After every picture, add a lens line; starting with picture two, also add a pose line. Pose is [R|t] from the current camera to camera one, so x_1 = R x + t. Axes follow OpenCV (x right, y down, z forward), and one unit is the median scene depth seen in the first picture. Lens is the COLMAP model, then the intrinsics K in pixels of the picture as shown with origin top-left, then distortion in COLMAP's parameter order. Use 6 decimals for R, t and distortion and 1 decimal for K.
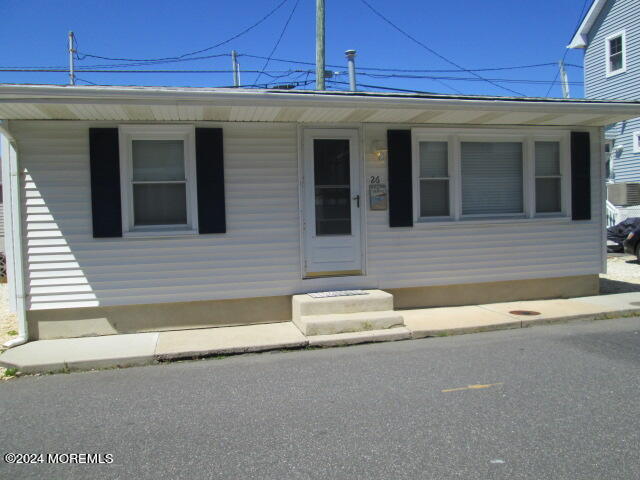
lens RADIAL K [[525.4, 0, 320.0], [0, 525.4, 240.0], [0, 0, 1]] dist [-0.007571, -0.000528]
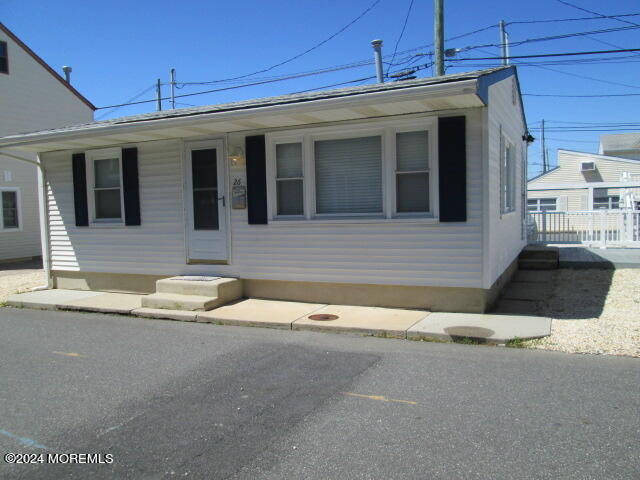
lens RADIAL K [[525.9, 0, 320.0], [0, 525.9, 240.0], [0, 0, 1]] dist [0.000795, -0.002850]
pose [[0.769783, 0.048282, -0.636477, 0.976885], [-0.028916, 0.998749, 0.040792, -0.041897], [0.637650, -0.012996, 0.770216, 0.243279]]
